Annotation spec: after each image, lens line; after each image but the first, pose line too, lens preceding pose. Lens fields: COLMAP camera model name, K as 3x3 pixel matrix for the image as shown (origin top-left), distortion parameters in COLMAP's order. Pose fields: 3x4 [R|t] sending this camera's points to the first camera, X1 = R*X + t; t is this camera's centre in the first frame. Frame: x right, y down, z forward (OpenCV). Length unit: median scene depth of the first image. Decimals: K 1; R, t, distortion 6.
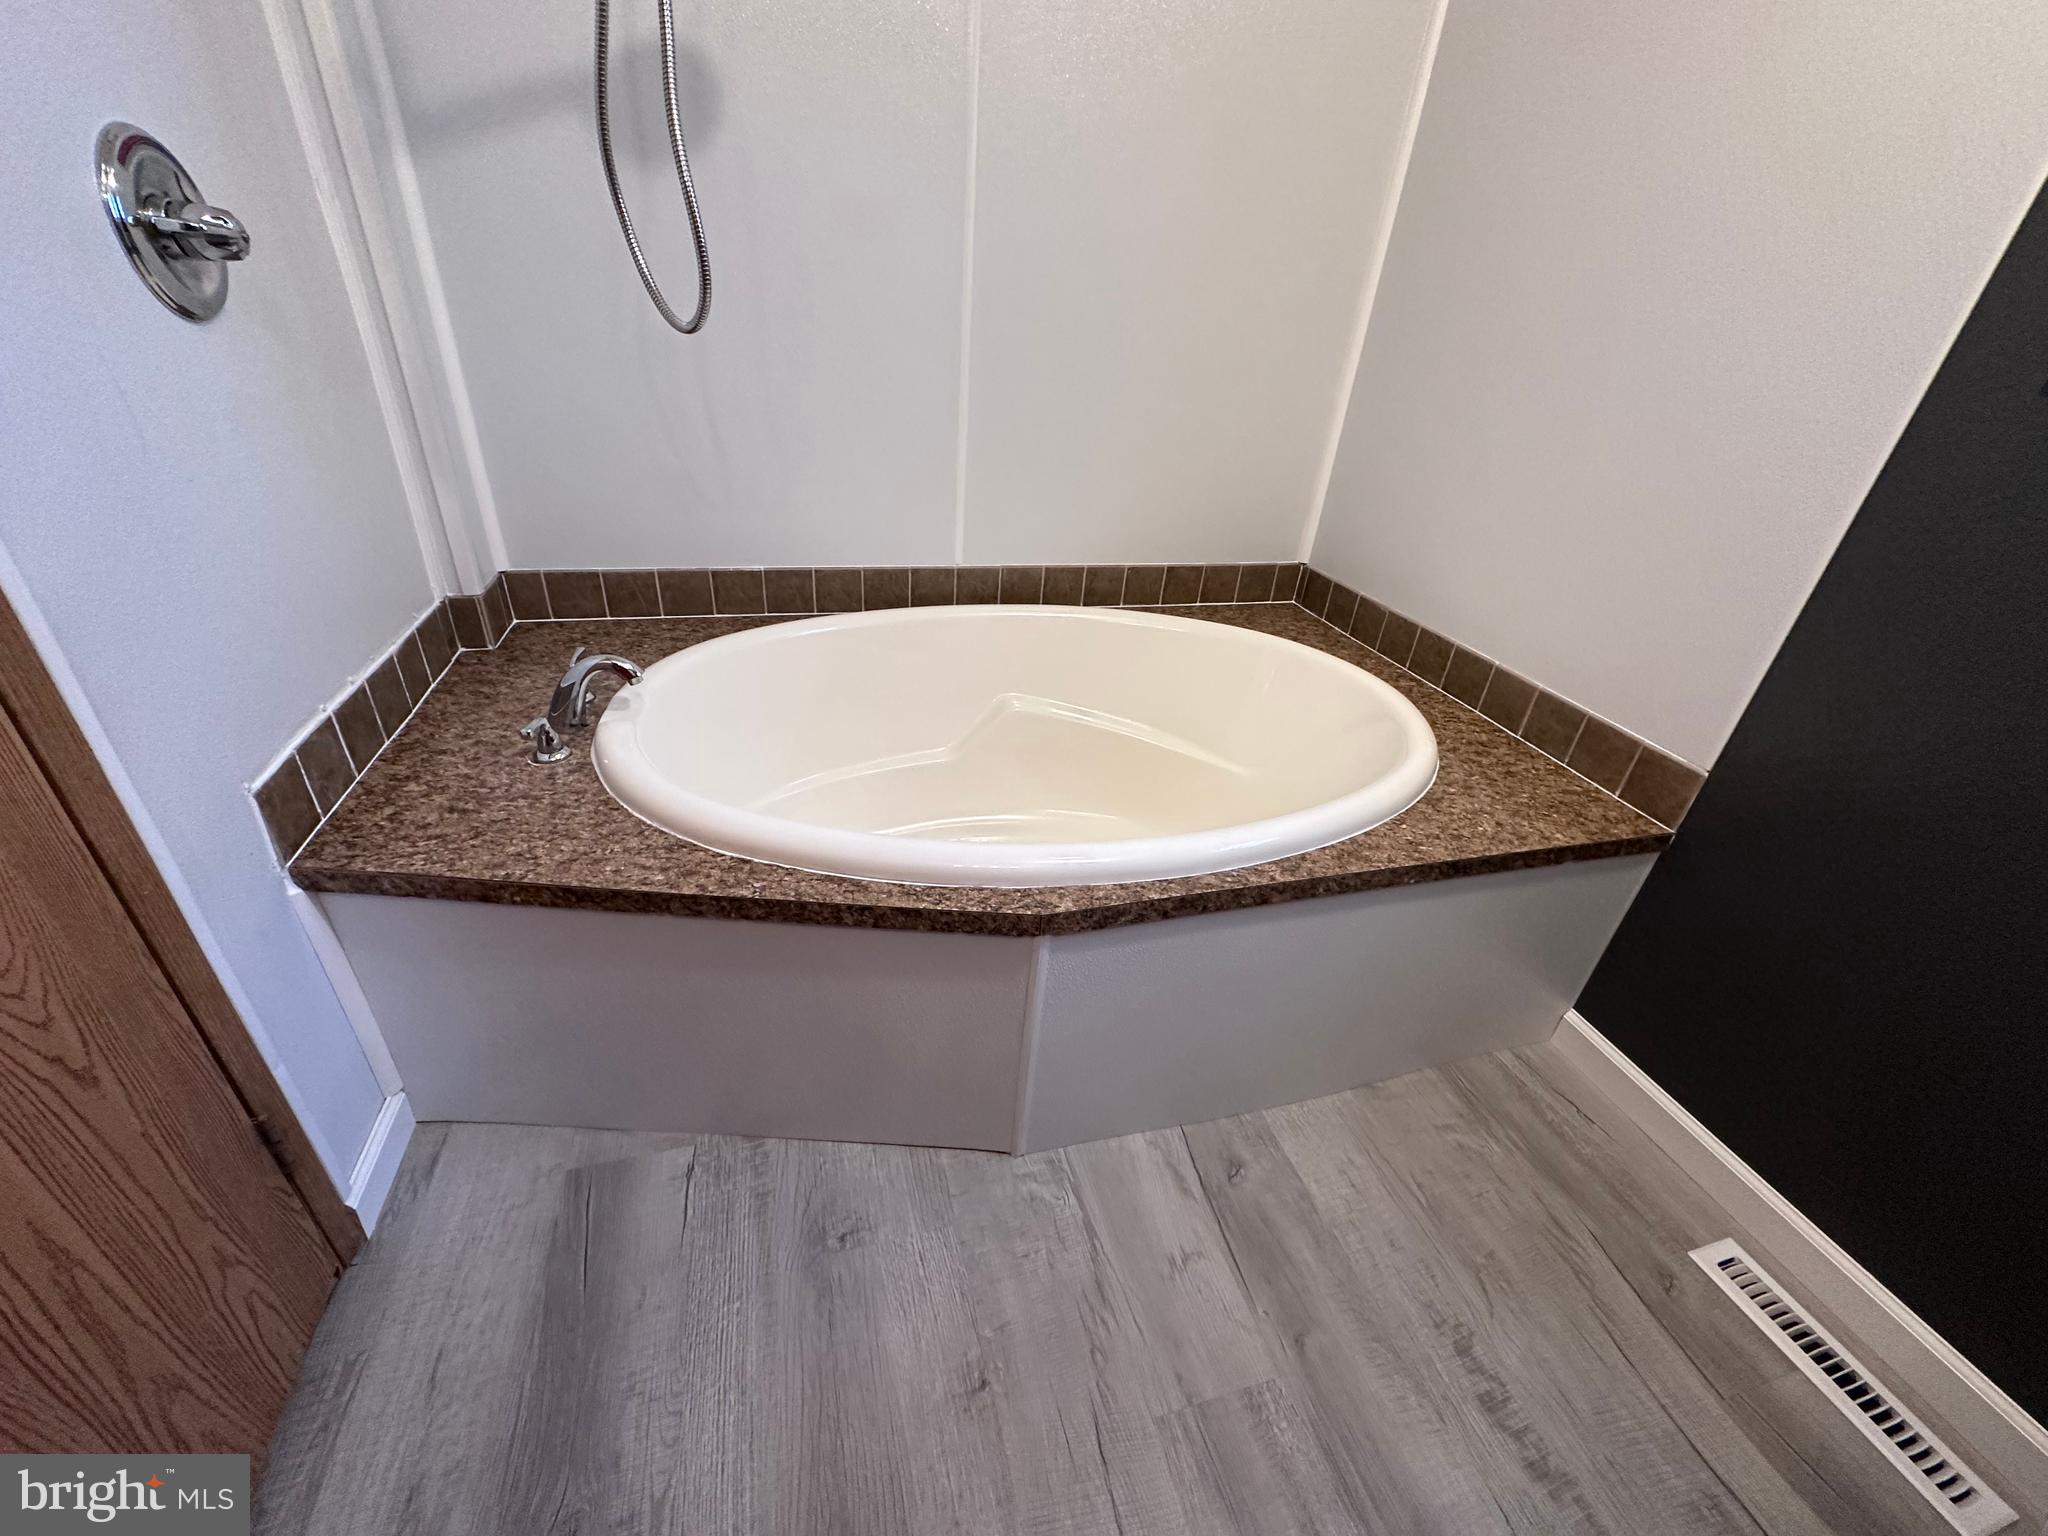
lens RADIAL K [[816.9, 0, 1031.4], [0, 816.9, 767.0], [0, 0, 1]] dist [-0.000495, 0.000020]
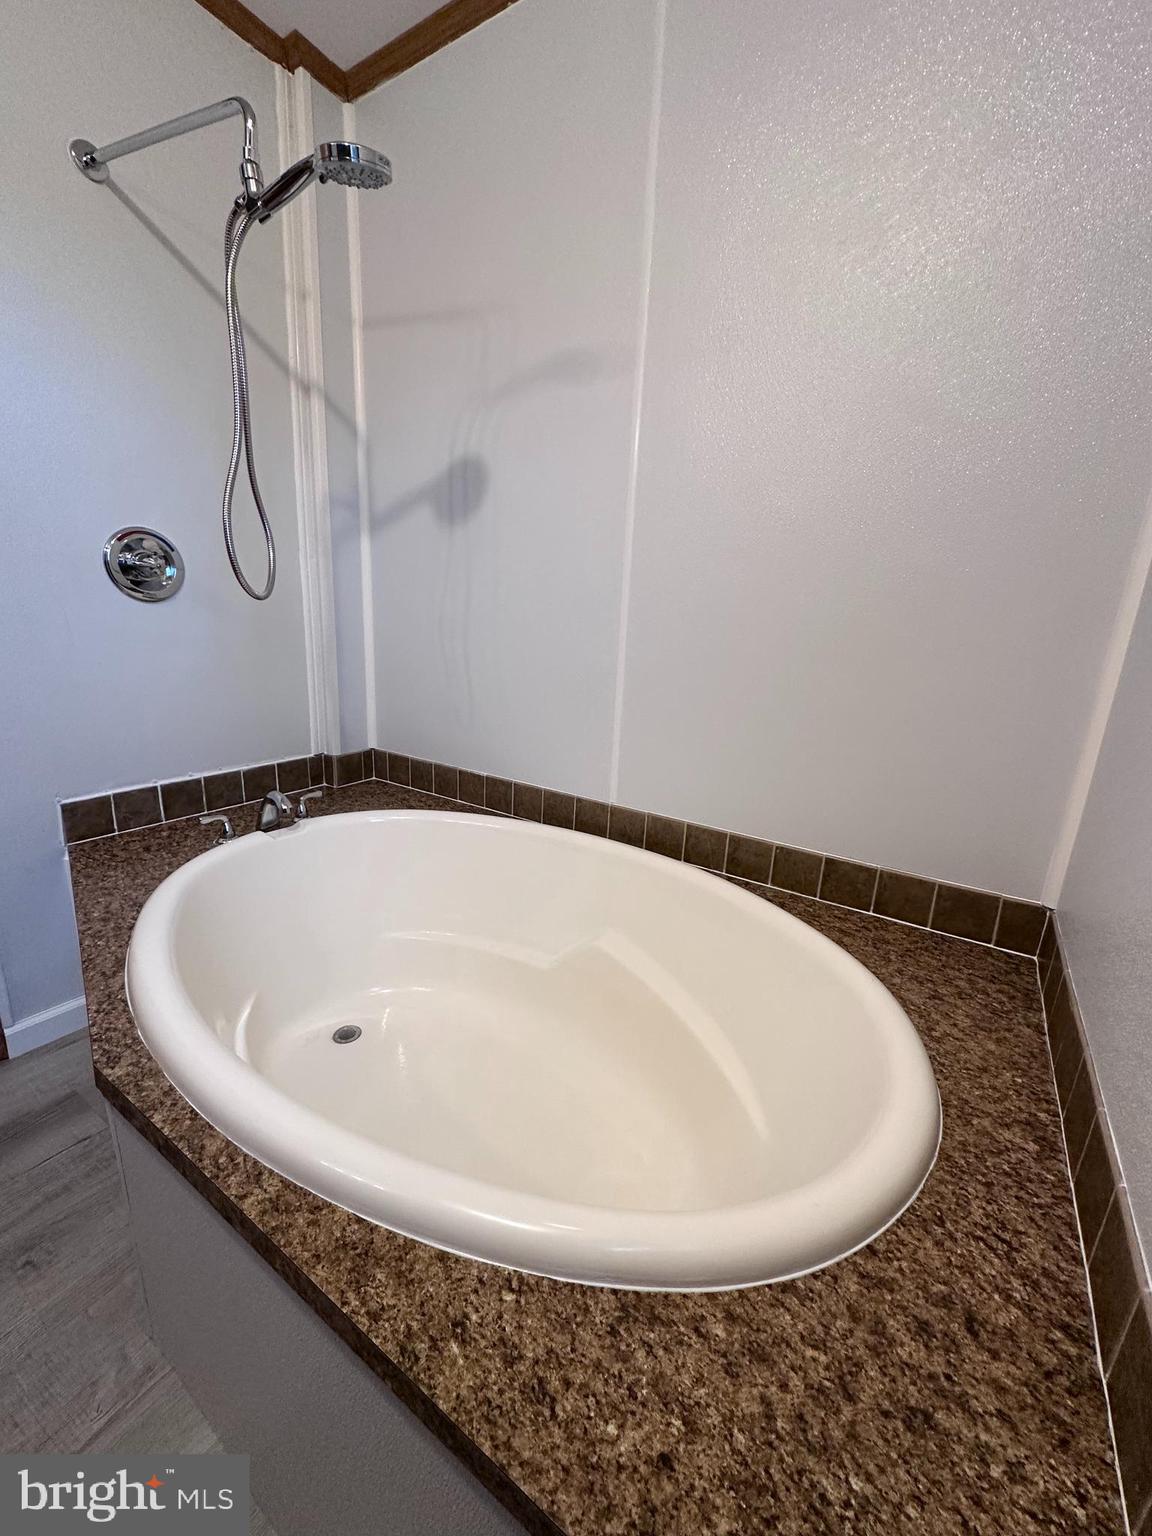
lens RADIAL K [[612.7, 0, 575.4], [0, 612.7, 772.6], [0, 0, 1]] dist [-0.000495, 0.000020]
pose [[0.652614, 0.154111, -0.741852, 0.476982], [-0.373036, 0.917565, -0.137549, -0.145353], [0.659499, 0.366504, 0.656304, 0.382224]]
